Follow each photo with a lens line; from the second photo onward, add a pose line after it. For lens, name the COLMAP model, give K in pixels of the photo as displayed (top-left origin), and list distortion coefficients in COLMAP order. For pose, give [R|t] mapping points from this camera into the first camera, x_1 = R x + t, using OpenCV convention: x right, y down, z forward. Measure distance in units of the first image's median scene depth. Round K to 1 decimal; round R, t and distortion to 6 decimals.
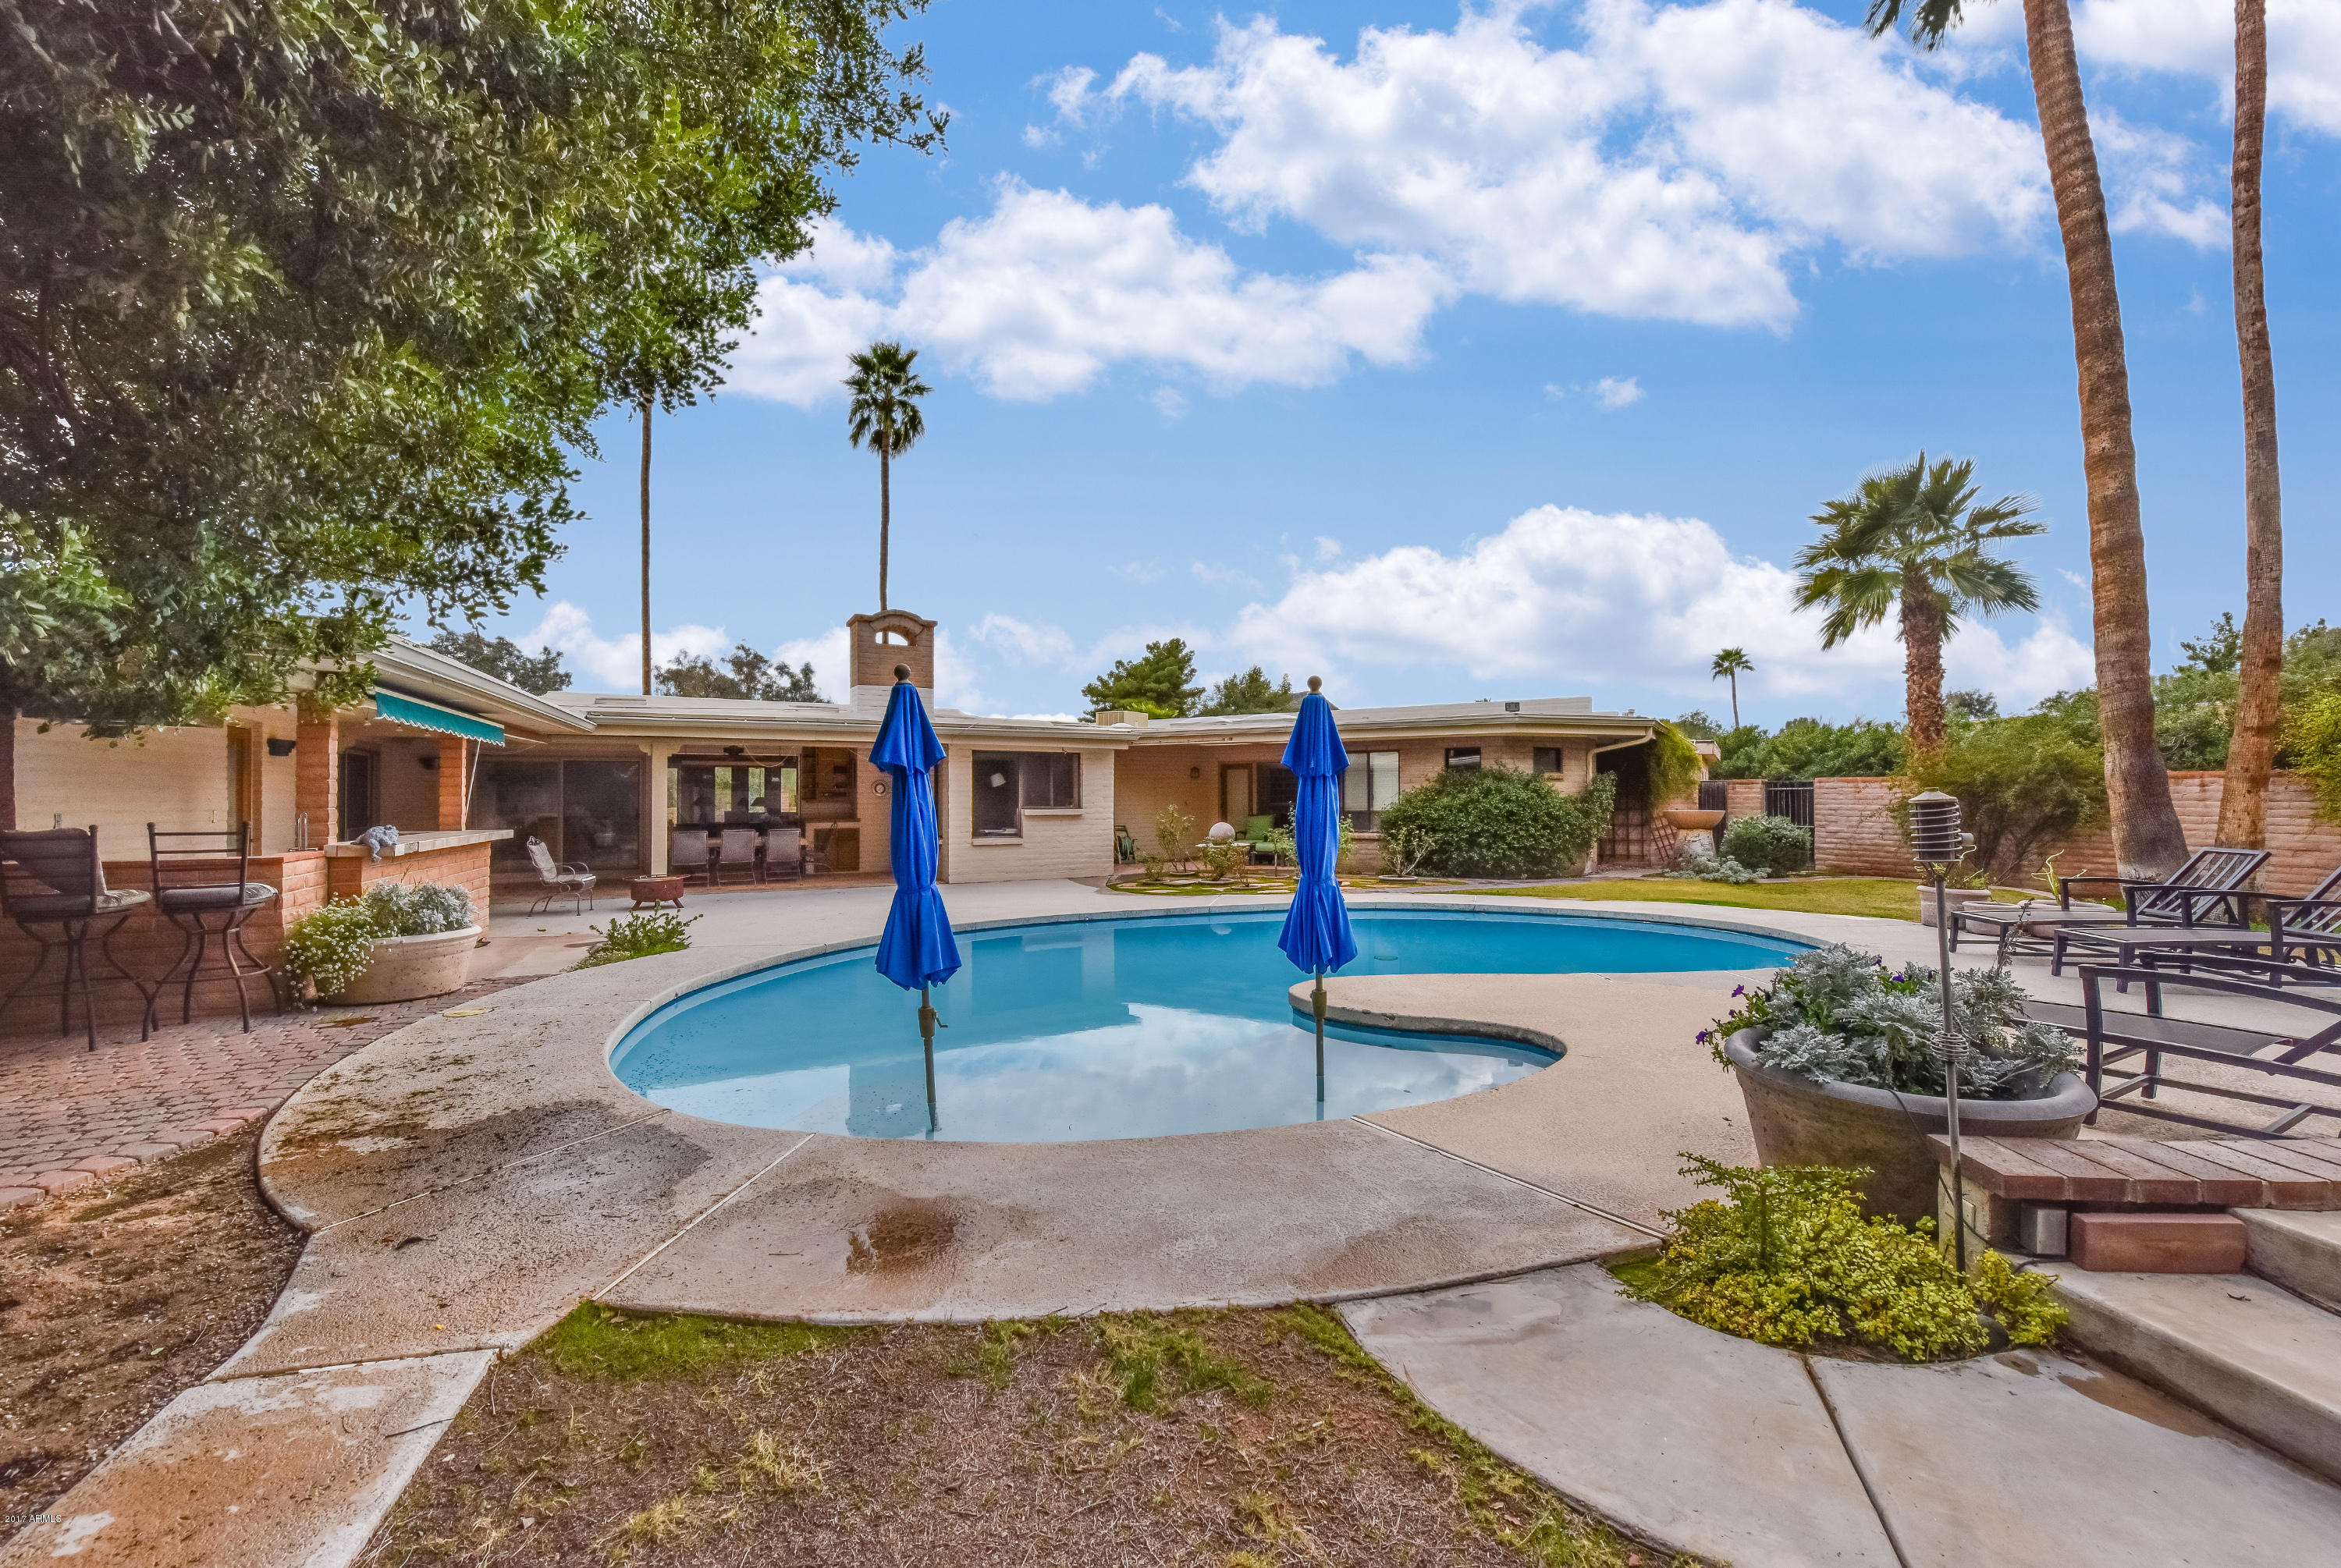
lens RADIAL K [[1169.0, 0, 1169.7], [0, 1169.0, 765.9], [0, 0, 1]] dist [0.001057, -0.001232]
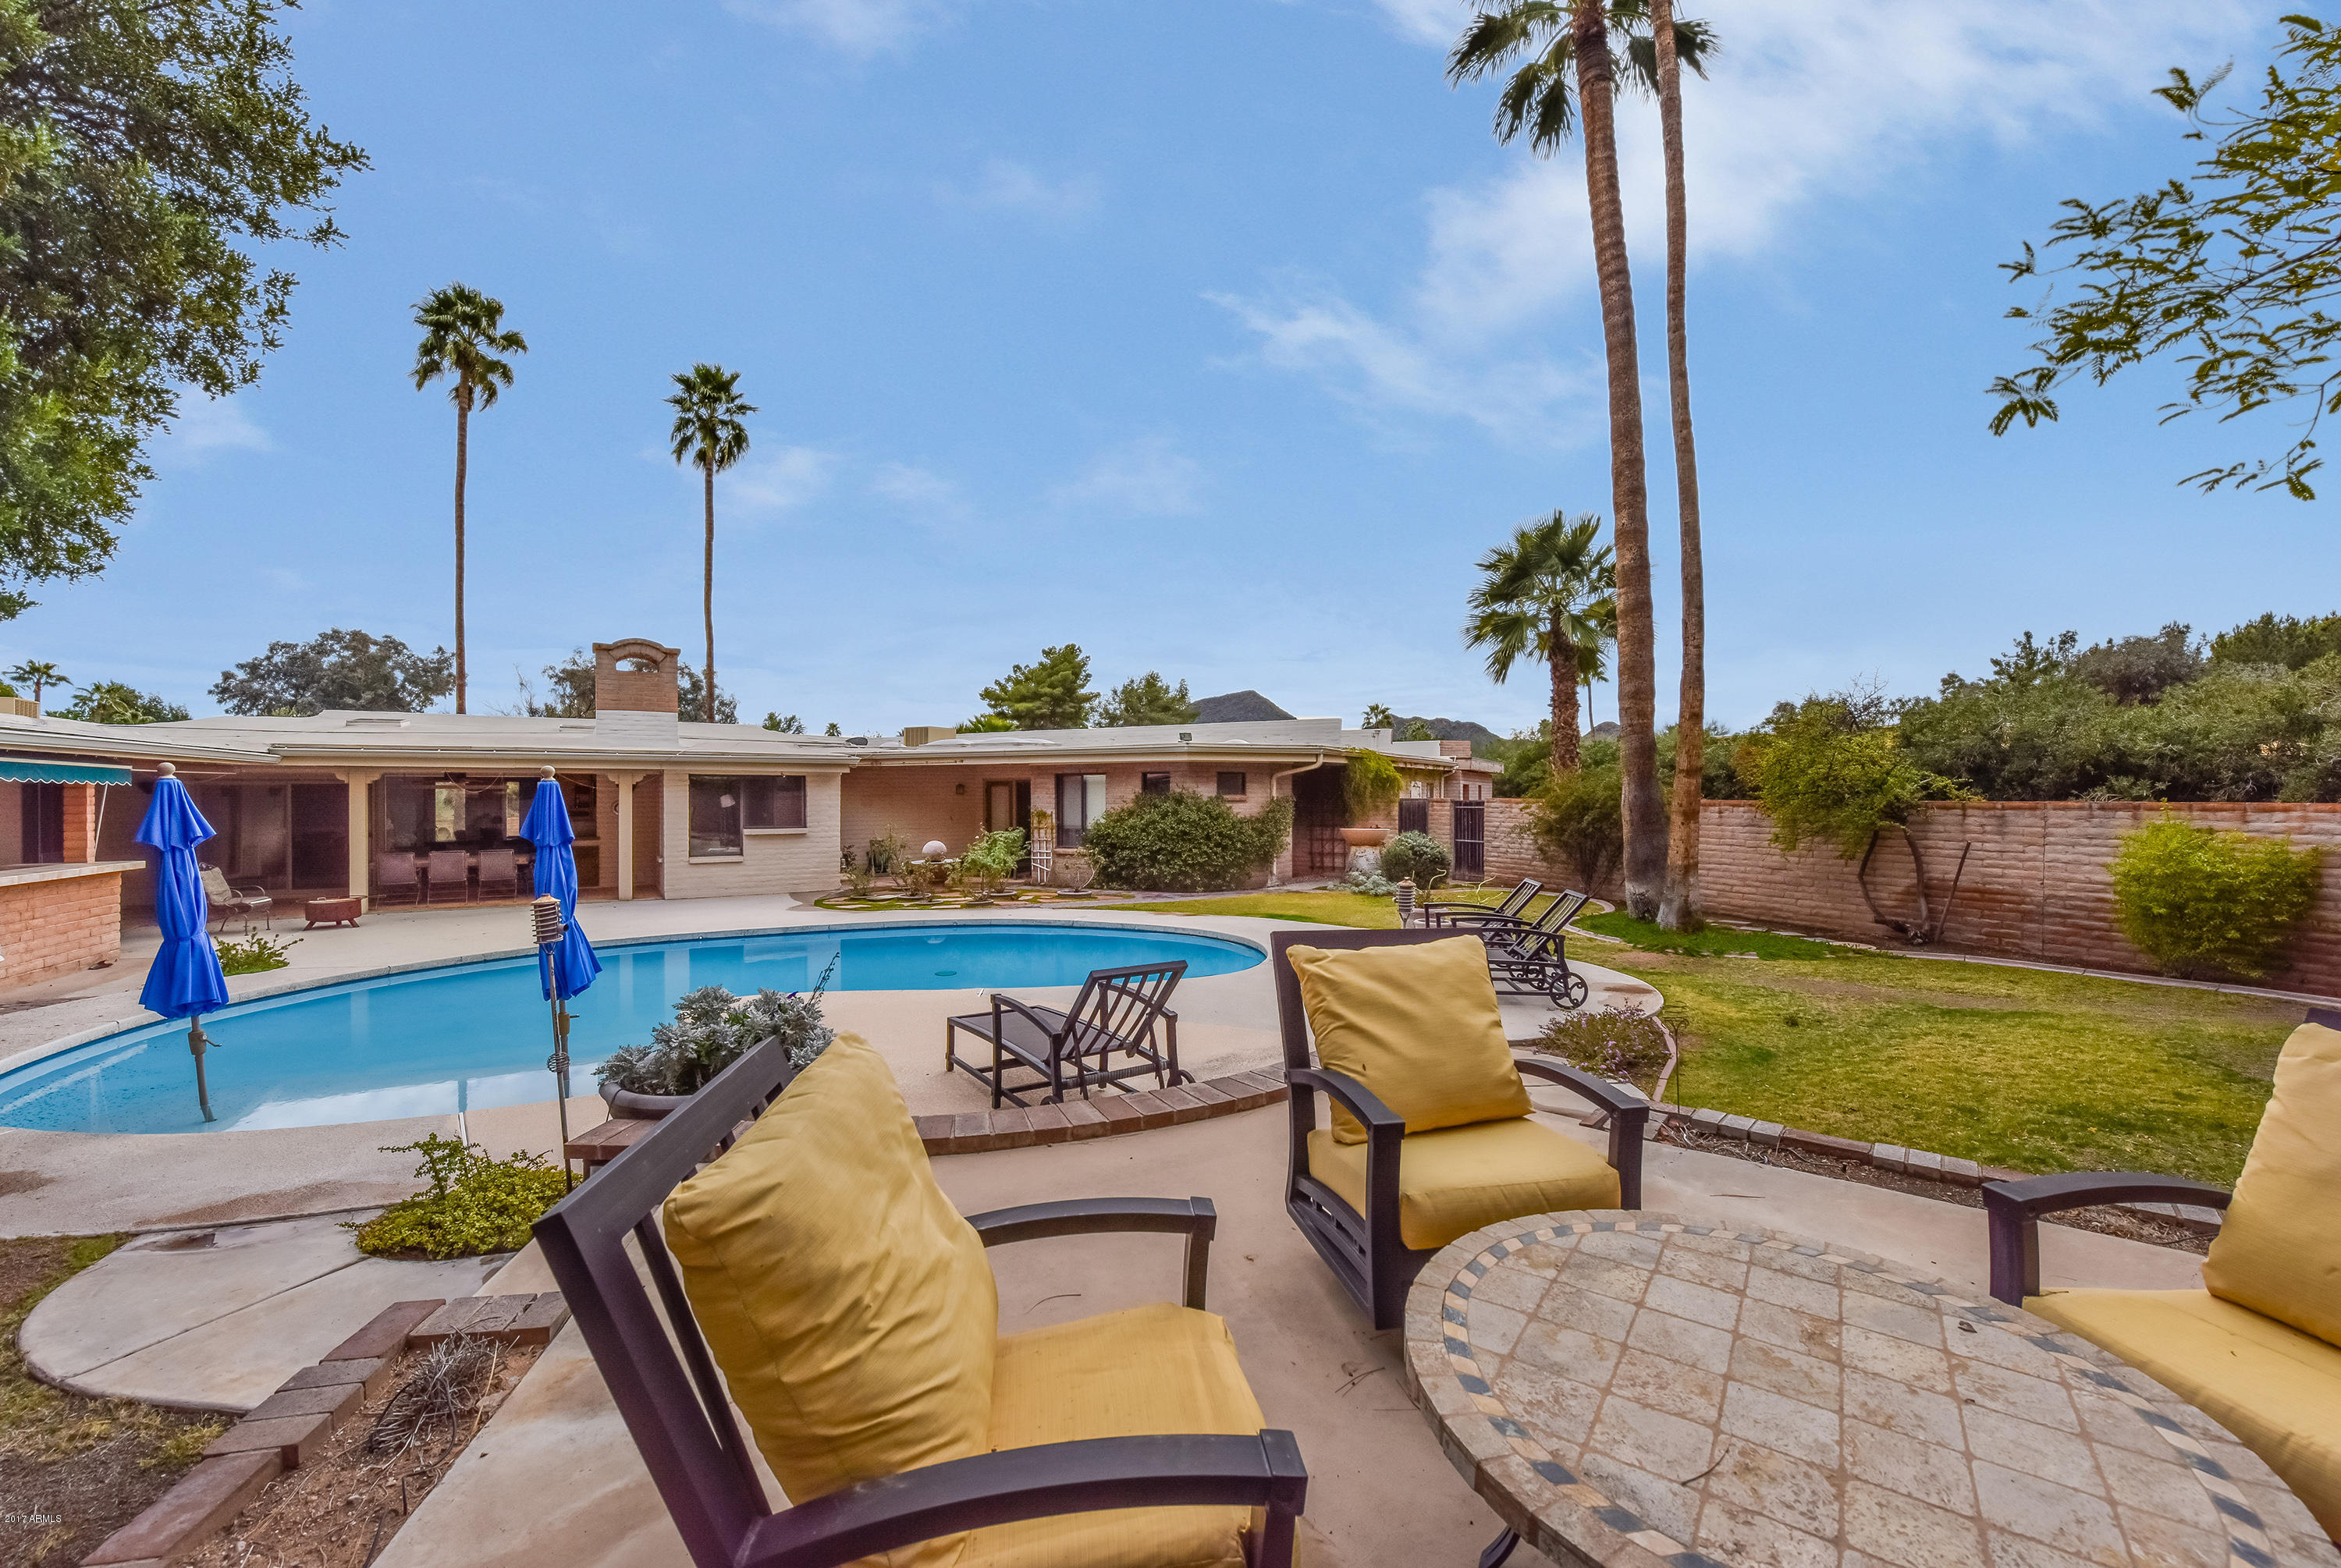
lens RADIAL K [[1176.6, 0, 1251.8], [0, 1176.6, 779.4], [0, 0, 1]] dist [-0.015642, -0.001255]
pose [[0.997072, 0.000610, 0.076462, 0.249130], [-0.001942, 0.999848, 0.017340, -0.027097], [-0.076440, -0.017438, 0.996922, -0.101343]]
